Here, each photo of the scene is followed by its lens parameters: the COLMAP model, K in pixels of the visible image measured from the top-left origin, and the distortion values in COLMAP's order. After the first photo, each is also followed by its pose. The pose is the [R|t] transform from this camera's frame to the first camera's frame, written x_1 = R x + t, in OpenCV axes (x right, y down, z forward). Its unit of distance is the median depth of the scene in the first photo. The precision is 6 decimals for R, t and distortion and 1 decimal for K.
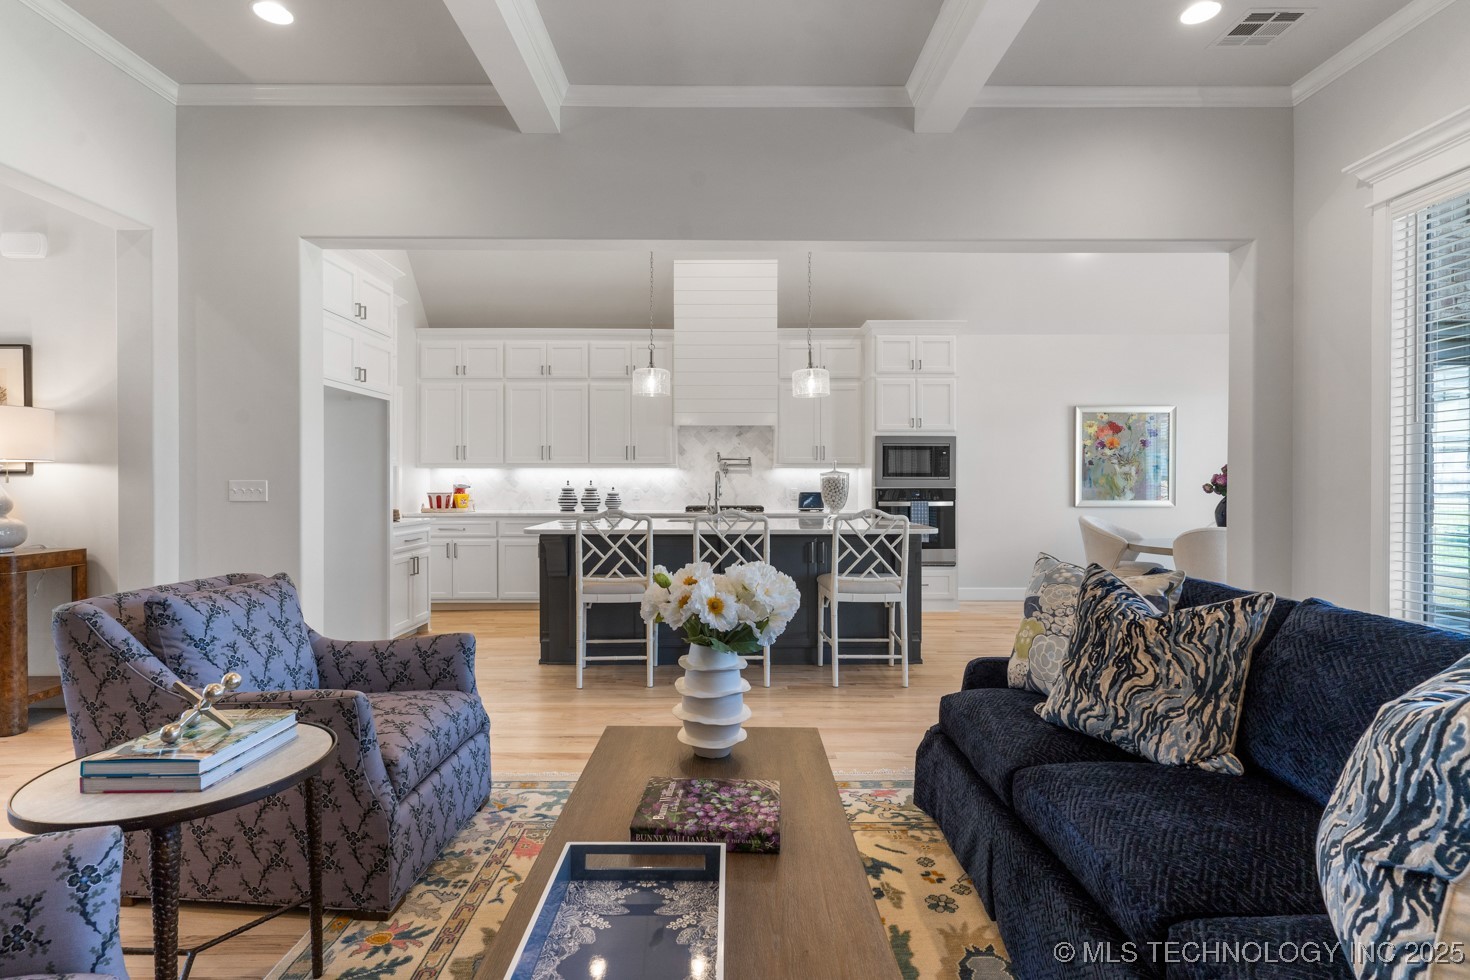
lens RADIAL K [[727.8, 0, 726.0], [0, 727.8, 487.4], [0, 0, 1]] dist [-0.005022, 0.004082]
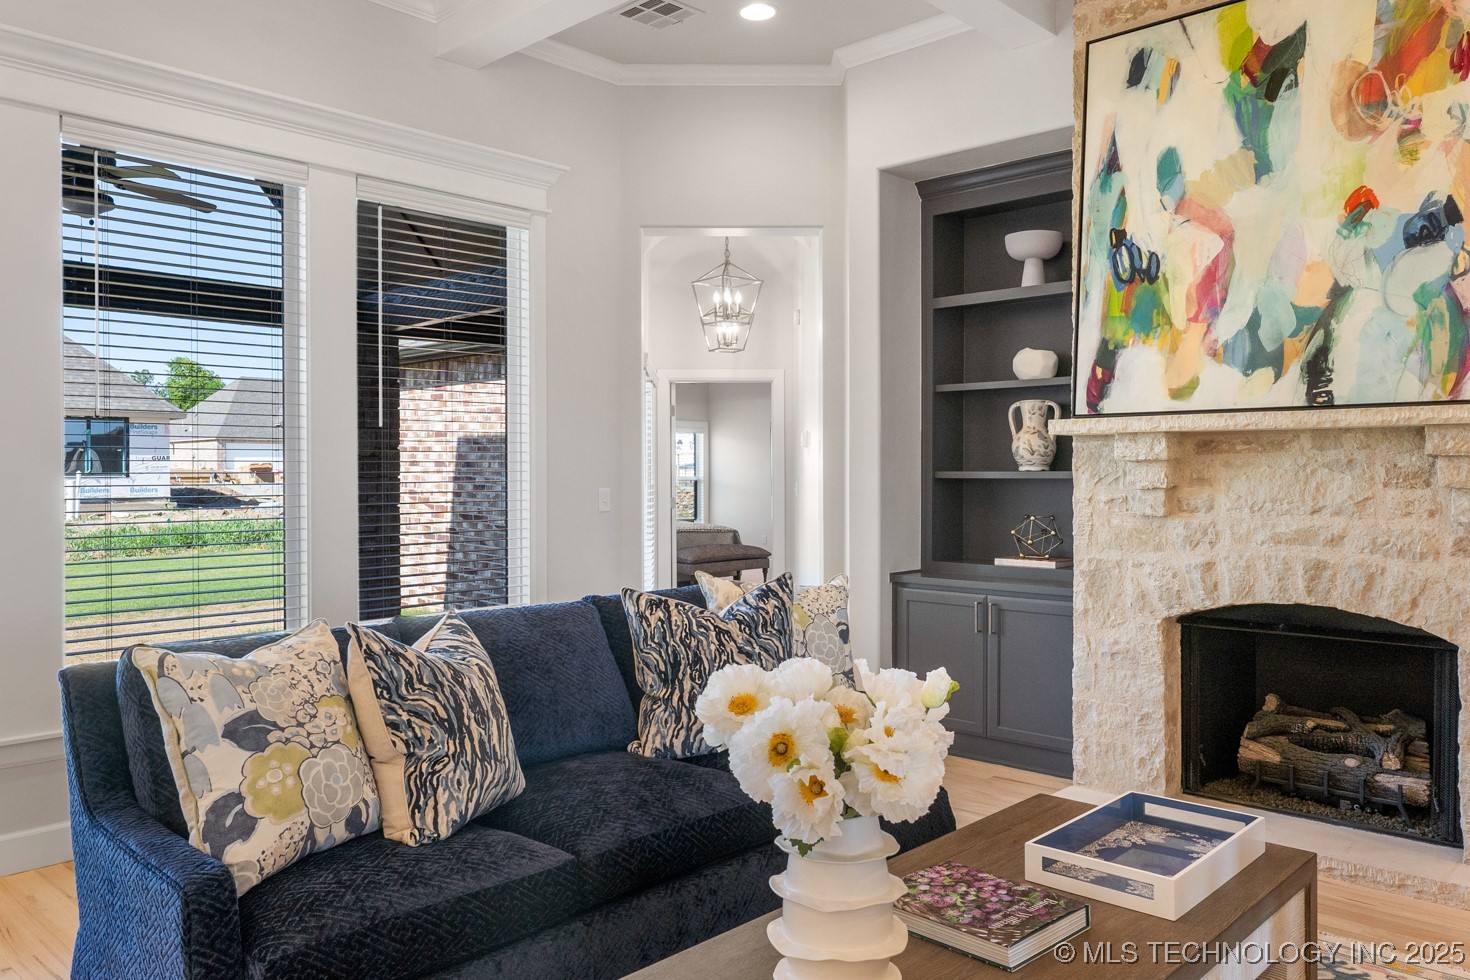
lens RADIAL K [[1092.0, 0, 731.4], [0, 1092.0, 486.0], [0, 0, 1]] dist [-0.005743, 0.009163]
pose [[-0.729616, -0.005133, 0.683838, -0.159702], [0.009591, 0.999797, 0.017737, -0.015112], [-0.683790, 0.019499, -0.729419, 0.500472]]
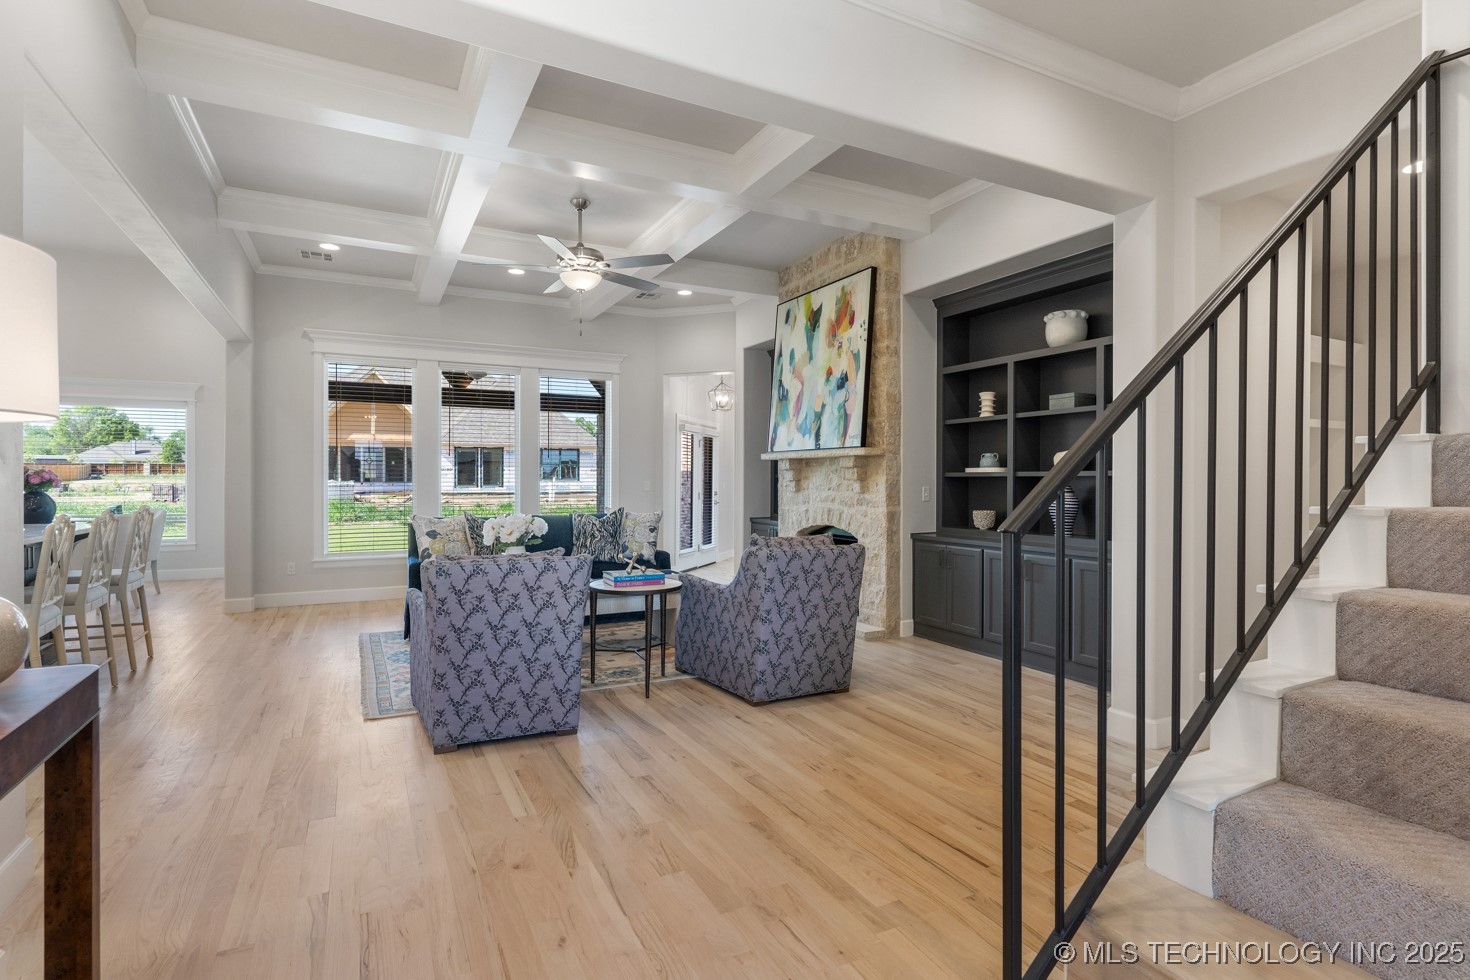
lens RADIAL K [[727.8, 0, 738.6], [0, 727.8, 483.4], [0, 0, 1]] dist [-0.005022, 0.004082]
pose [[-0.460488, -0.002029, 0.887664, -0.779128], [0.005837, 0.999969, 0.005314, -0.003306], [-0.887647, 0.007629, -0.460462, 0.441523]]
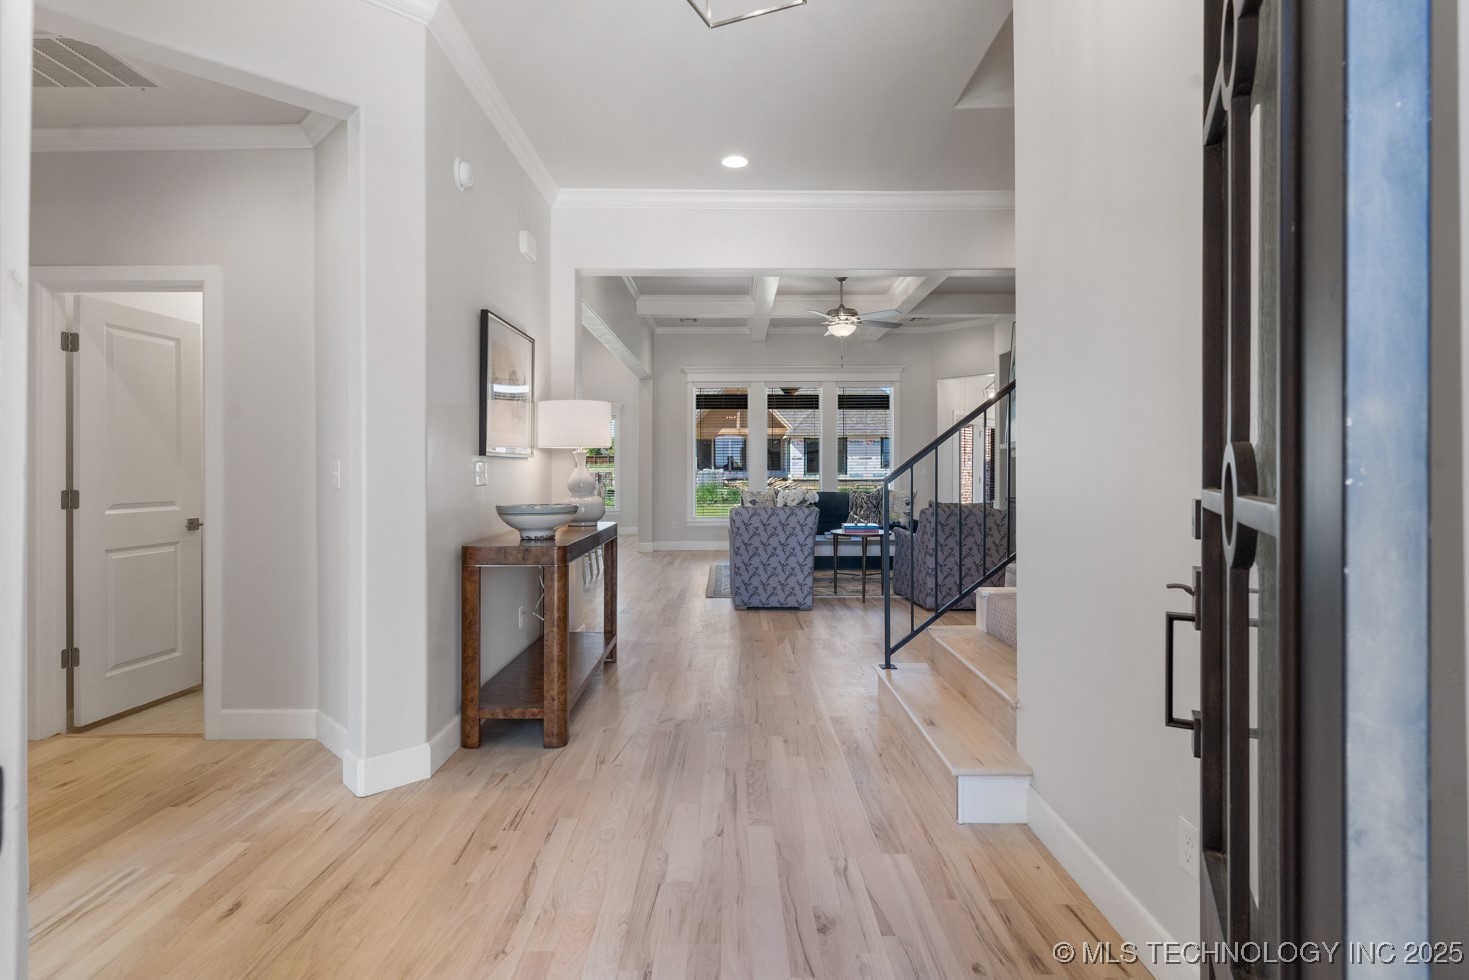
lens RADIAL K [[727.3, 0, 732.4], [0, 727.3, 477.6], [0, 0, 1]] dist [-0.005022, 0.004082]
pose [[-0.002026, -0.010274, 0.999945, -1.161455], [0.007912, 0.999916, 0.010289, 0.002082], [-0.999967, 0.007933, -0.001945, 0.404840]]
